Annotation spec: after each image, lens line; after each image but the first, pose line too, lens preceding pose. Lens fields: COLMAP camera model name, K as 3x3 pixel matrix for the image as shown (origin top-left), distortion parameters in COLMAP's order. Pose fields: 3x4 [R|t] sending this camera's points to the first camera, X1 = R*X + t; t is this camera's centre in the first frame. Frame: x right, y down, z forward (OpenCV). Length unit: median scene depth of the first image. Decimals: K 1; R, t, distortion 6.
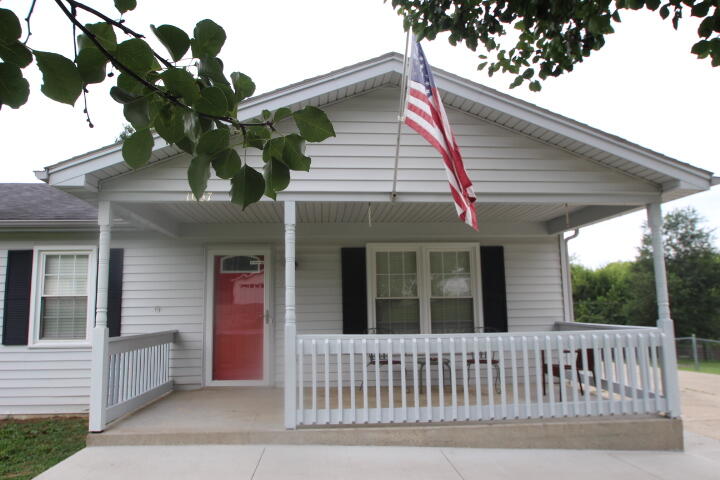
lens RADIAL K [[504.9, 0, 360.0], [0, 504.9, 240.0], [0, 0, 1]] dist [-0.039915, 0.001478]
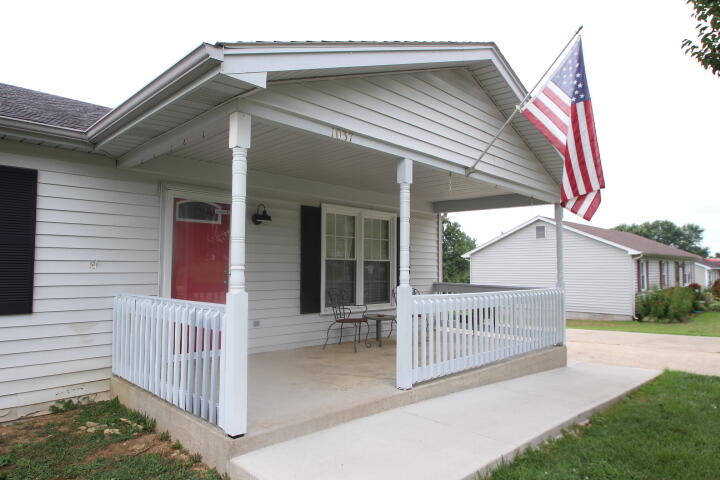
lens RADIAL K [[467.0, 0, 360.0], [0, 467.0, 240.0], [0, 0, 1]] dist [-0.026681, -0.000660]
pose [[0.745081, 0.061006, 0.664178, -0.552770], [-0.110151, 0.993389, 0.032323, 0.040972], [-0.657815, -0.097243, 0.746875, 0.261764]]
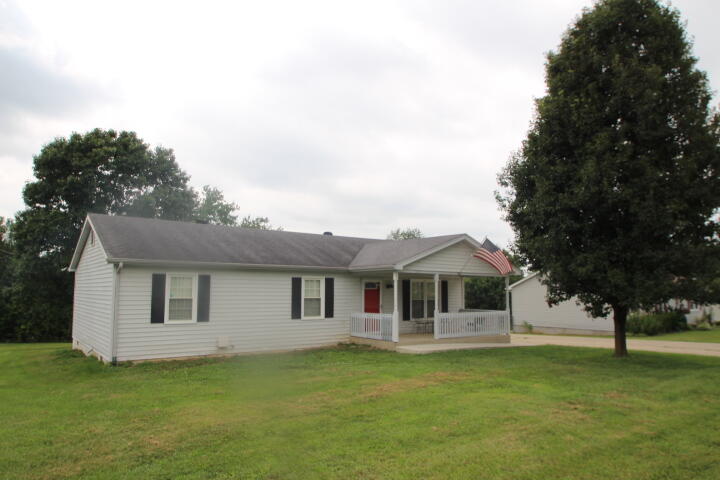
lens RADIAL K [[504.9, 0, 360.0], [0, 504.9, 240.0], [0, 0, 1]] dist [-0.039915, 0.001478]
pose [[0.836015, 0.075939, 0.543427, -1.684396], [-0.097158, 0.995215, 0.010397, -0.199641], [-0.540037, -0.061490, 0.839392, -1.069557]]
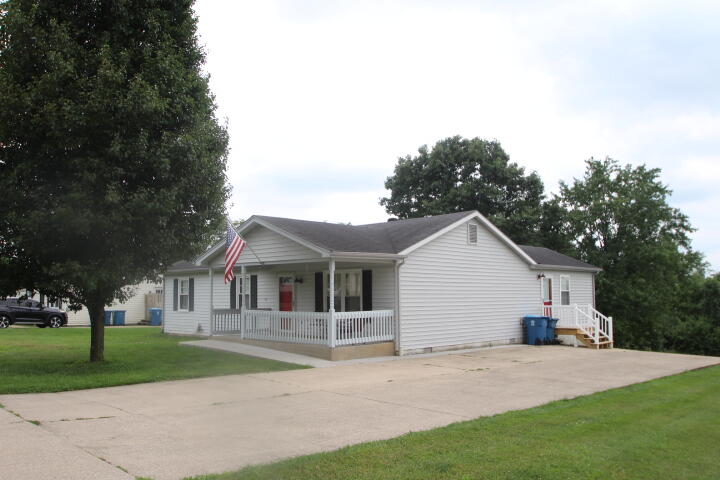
lens RADIAL K [[582.5, 0, 360.0], [0, 582.5, 240.0], [0, 0, 1]] dist [-0.103894, 0.095437]
pose [[0.680153, -0.057220, -0.730833, 1.994131], [0.097141, 0.995192, 0.012487, -0.142624], [0.726605, -0.079487, 0.682442, -0.582248]]
